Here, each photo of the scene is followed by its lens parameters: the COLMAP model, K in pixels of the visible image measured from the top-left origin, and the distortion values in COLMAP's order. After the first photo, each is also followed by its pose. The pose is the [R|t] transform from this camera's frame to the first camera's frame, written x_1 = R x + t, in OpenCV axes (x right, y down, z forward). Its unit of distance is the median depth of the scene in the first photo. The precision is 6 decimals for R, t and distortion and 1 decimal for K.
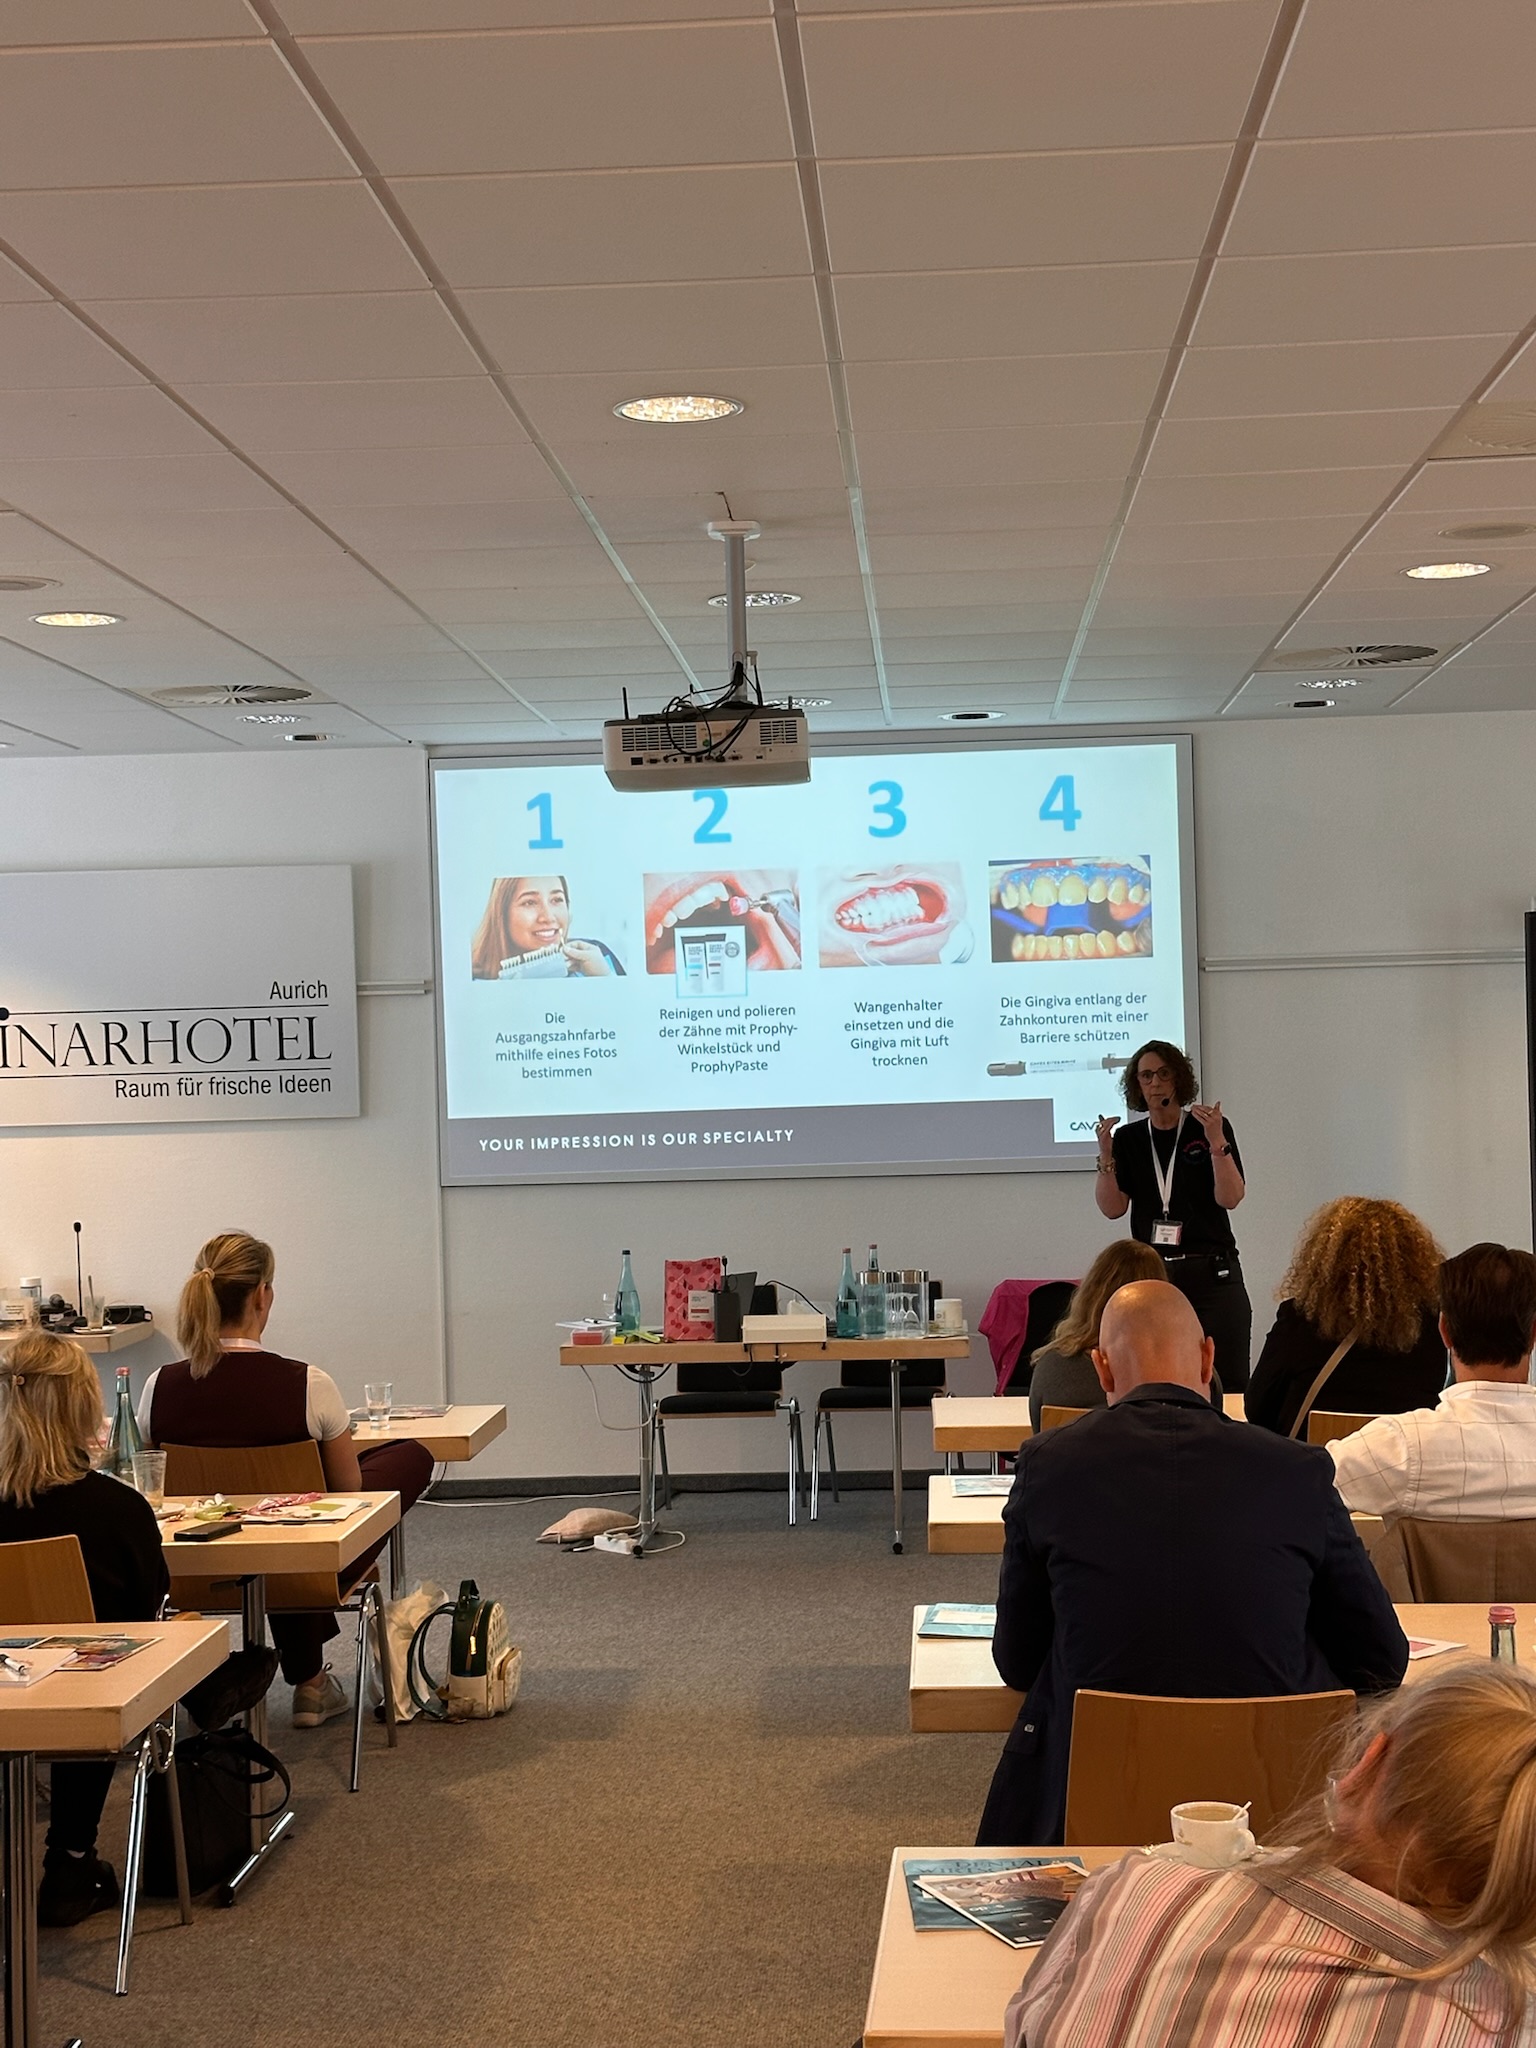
lens RADIAL K [[3133.4, 0, 782.6], [0, 3133.4, 1043.9], [0, 0, 1]] dist [0.134465, 0.000000]
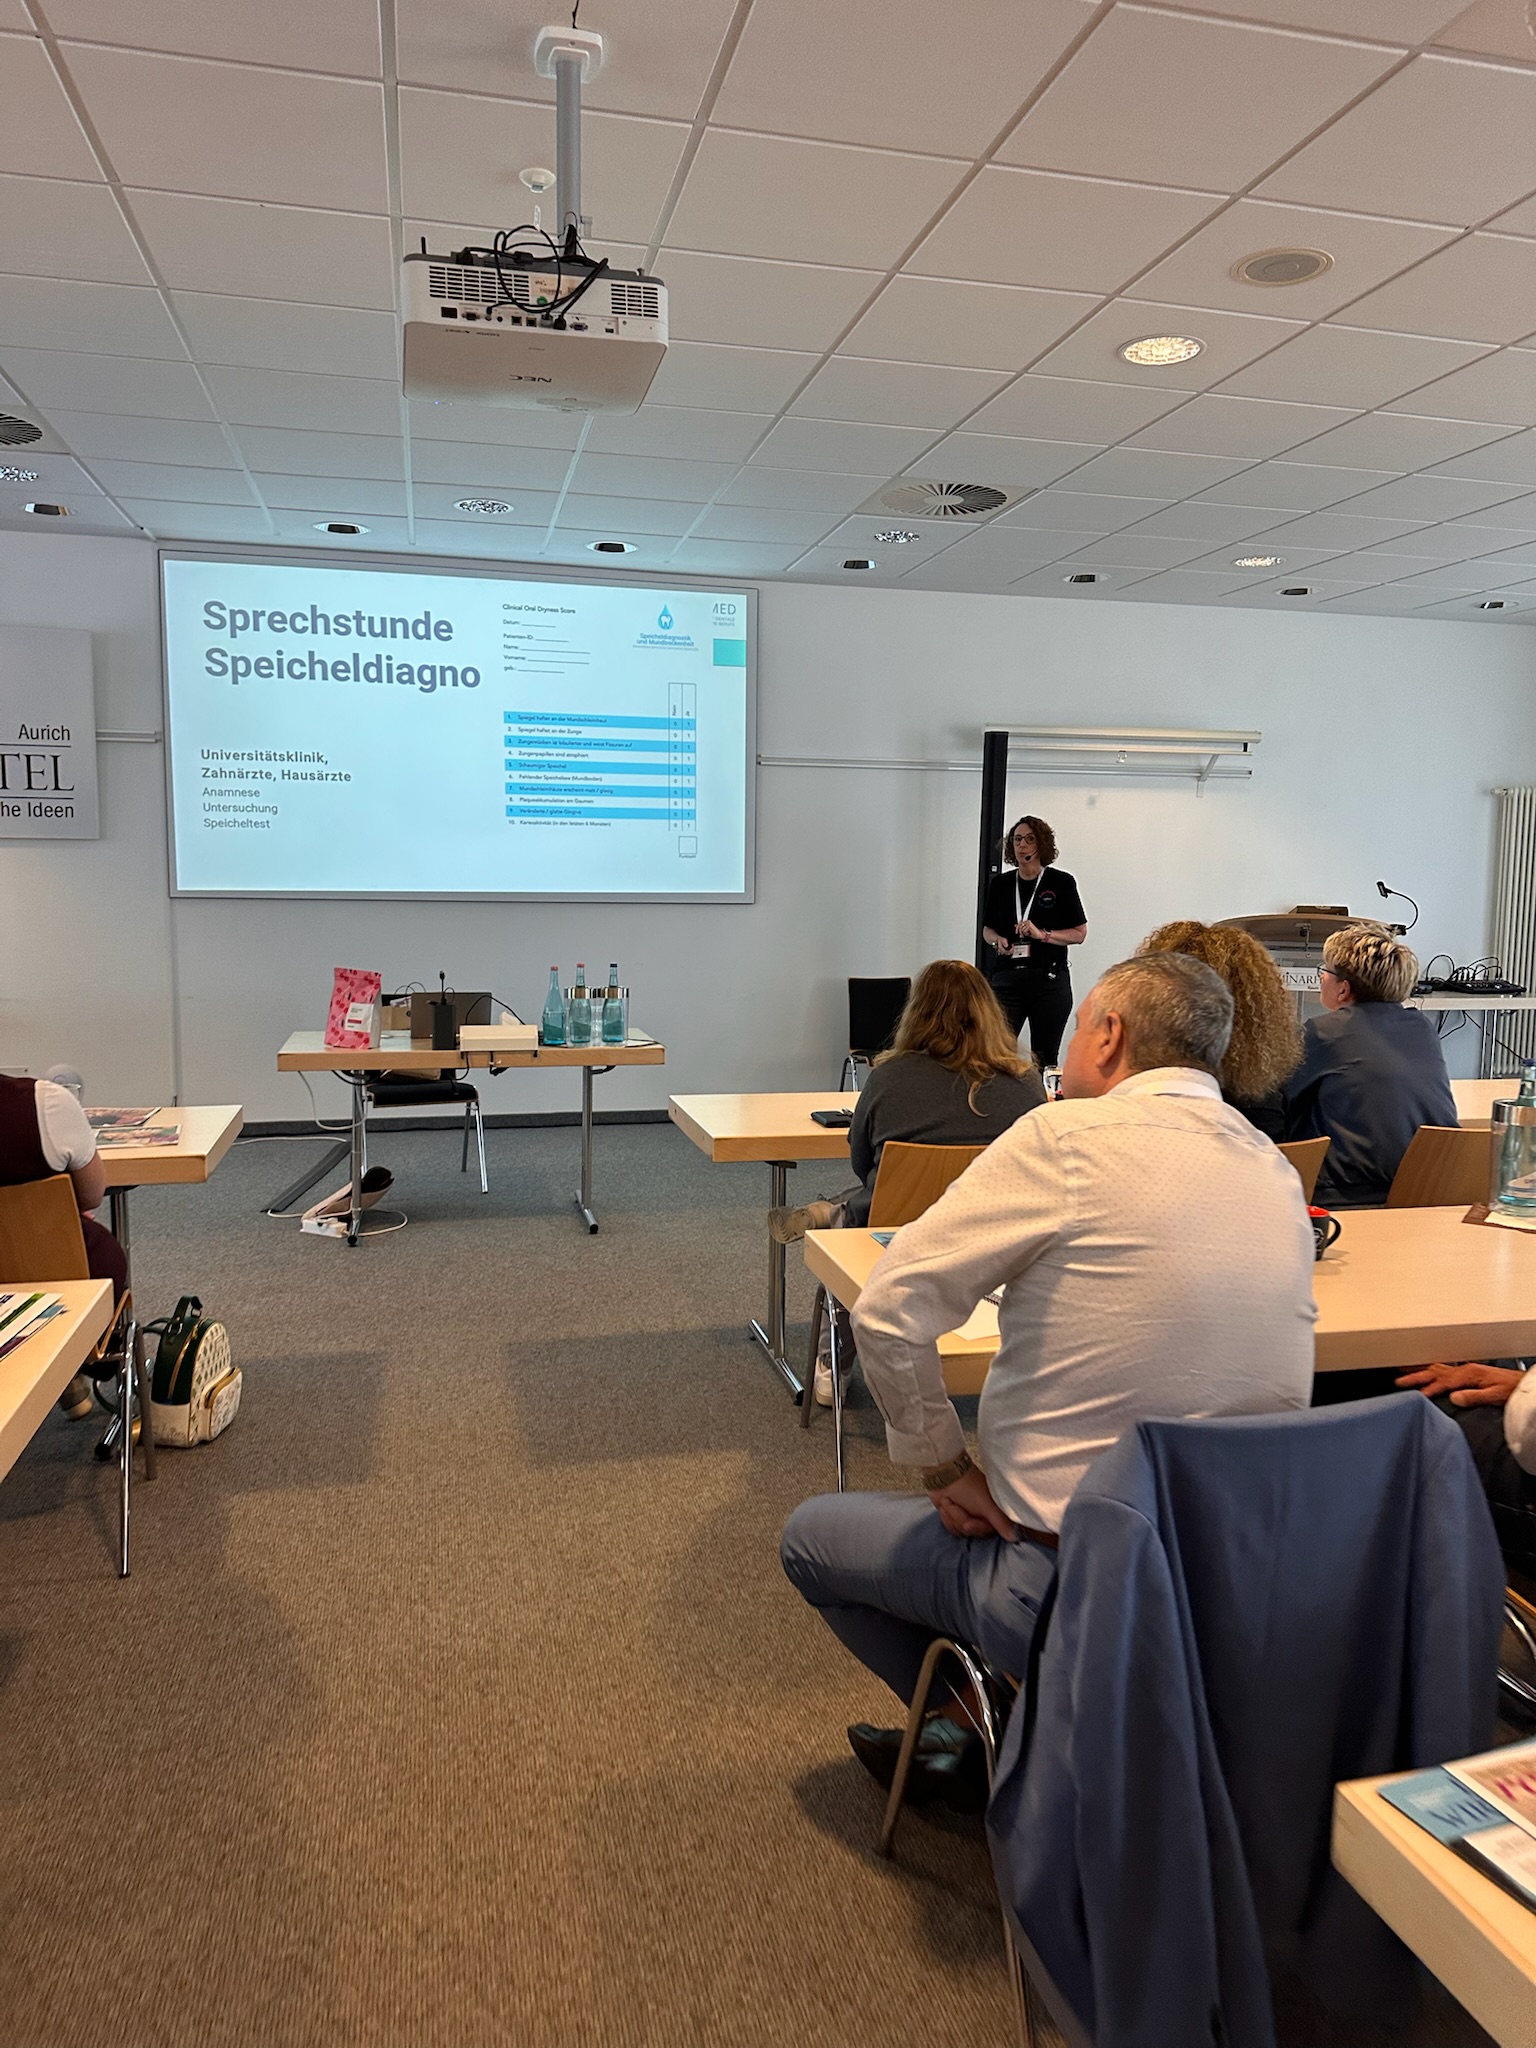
lens RADIAL K [[1419.4, 0, 781.1], [0, 1419.4, 1010.5], [0, 0, 1]] dist [0.033819, -0.032086]
pose [[0.956220, 0.010948, 0.292444, -0.048313], [-0.041037, 0.994443, 0.096954, 0.029010], [-0.289758, -0.104710, 0.951355, 0.441491]]
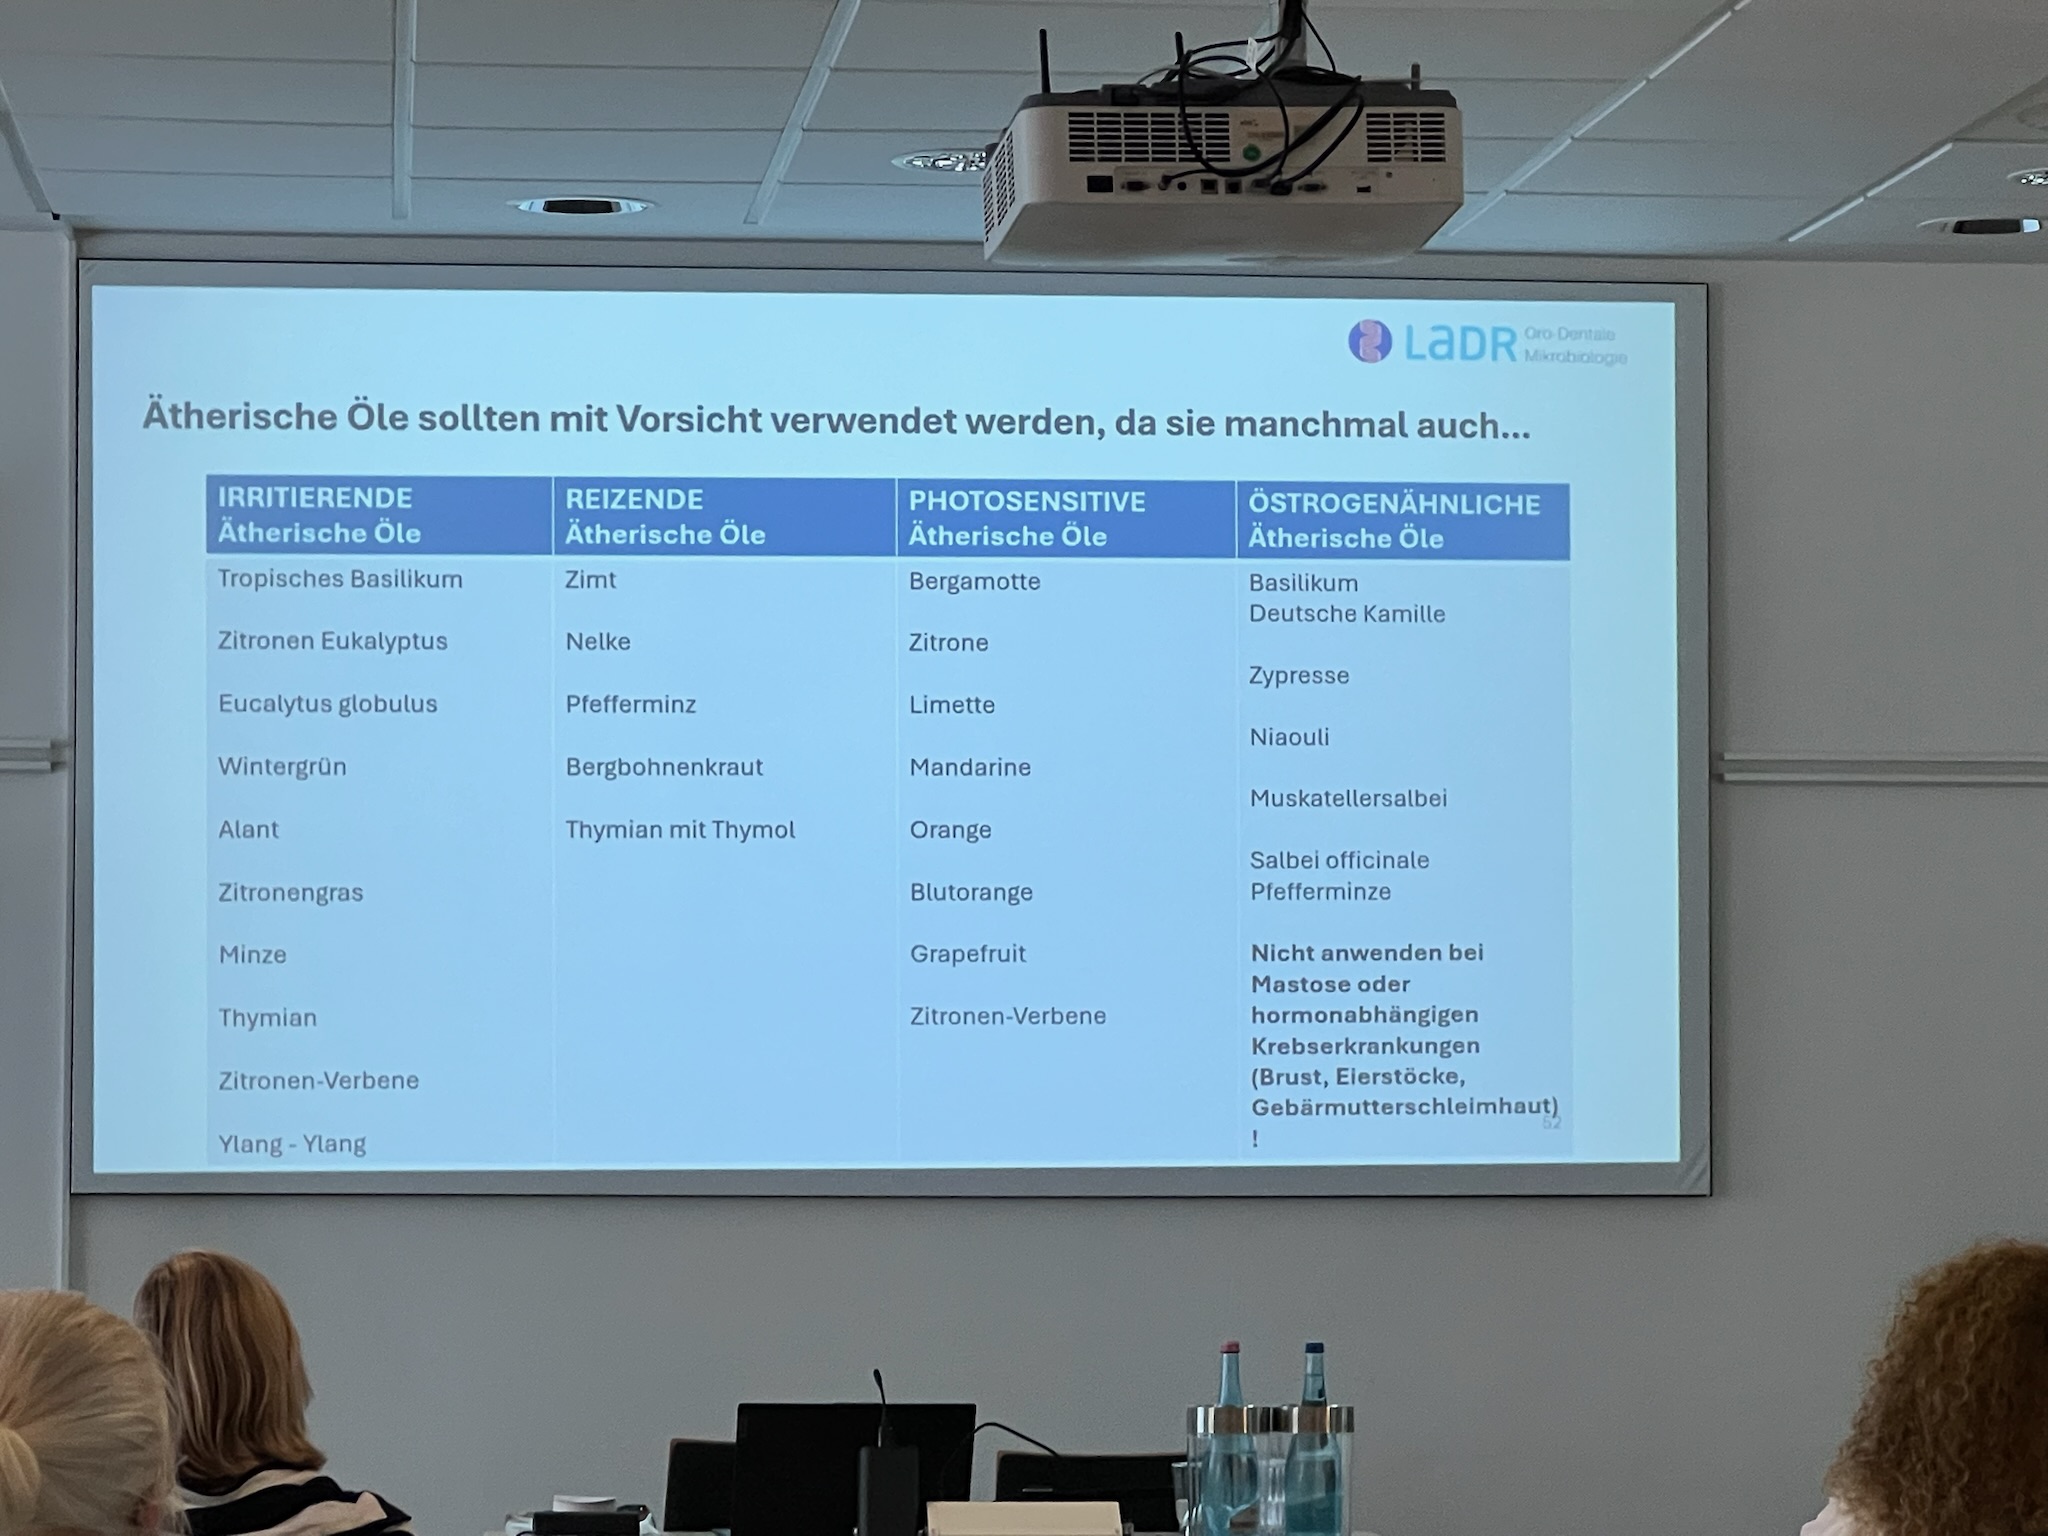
lens RADIAL K [[6552.5, 0, 1033.4], [0, 6552.5, 771.4], [0, 0, 1]] dist [0.009667, 0.000000]
pose [[0.987460, 0.037360, 0.153388, -0.139845], [-0.030629, 0.998471, -0.046015, 0.027817], [-0.154872, 0.040739, 0.987094, 0.043647]]
